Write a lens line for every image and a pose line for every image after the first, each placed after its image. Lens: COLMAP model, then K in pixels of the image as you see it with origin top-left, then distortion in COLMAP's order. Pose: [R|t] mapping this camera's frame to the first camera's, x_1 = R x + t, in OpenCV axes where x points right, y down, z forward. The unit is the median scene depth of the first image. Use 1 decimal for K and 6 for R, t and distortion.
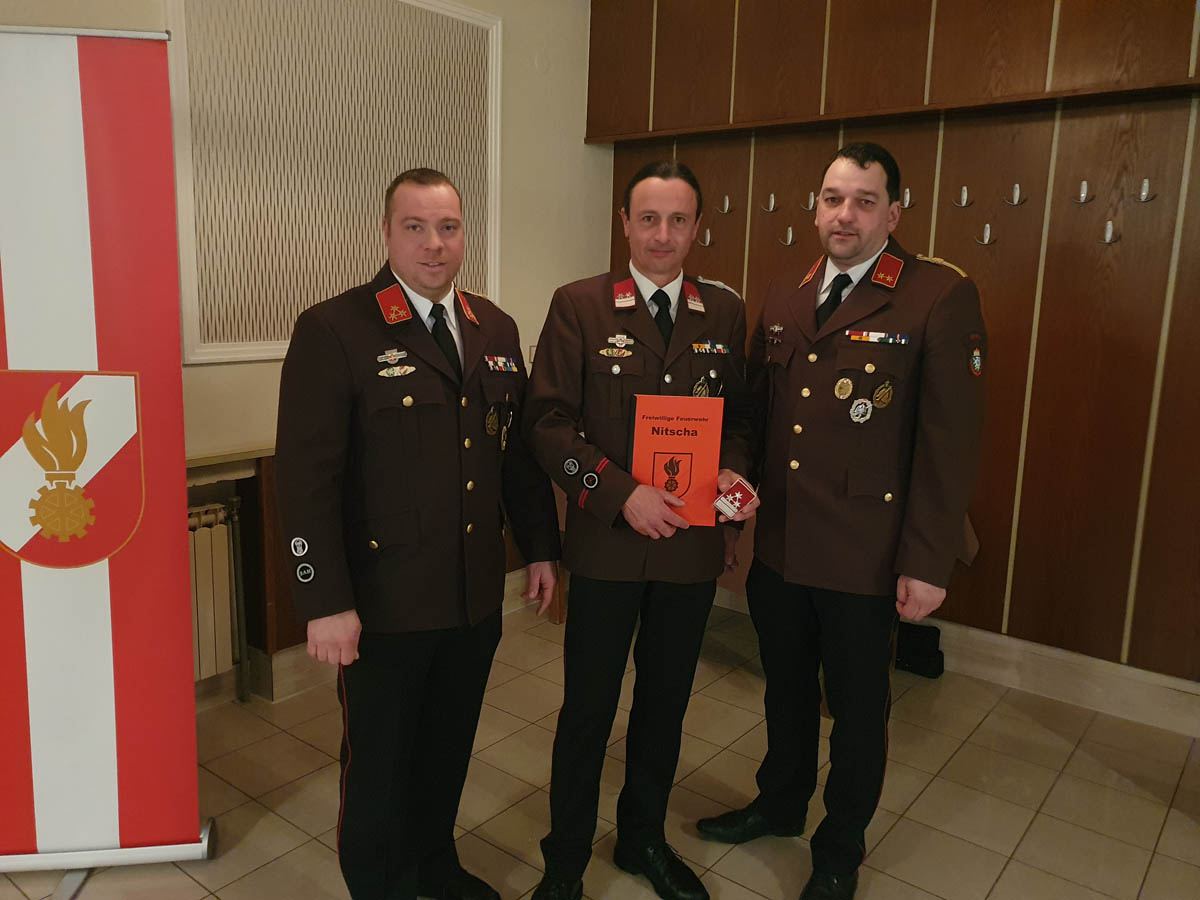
lens RADIAL K [[955.5, 0, 575.0], [0, 955.5, 427.9], [0, 0, 1]] dist [0.006128, 0.037437]
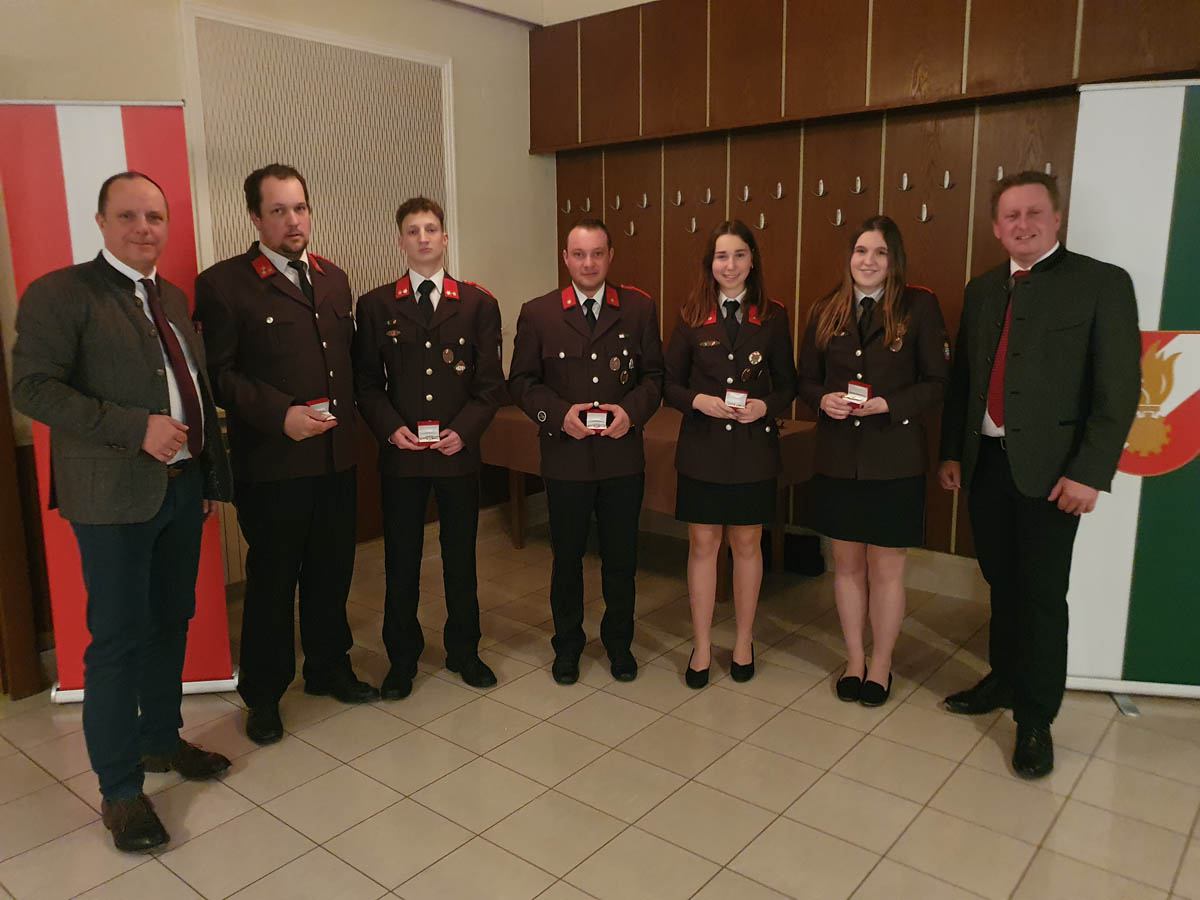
lens RADIAL K [[955.5, 0, 589.1], [0, 955.5, 438.4], [0, 0, 1]] dist [0.006128, 0.037437]
pose [[0.999184, -0.035110, -0.019957, 0.129848], [0.035447, 0.999231, 0.016781, 0.059243], [0.019352, -0.017474, 0.999660, -0.291083]]
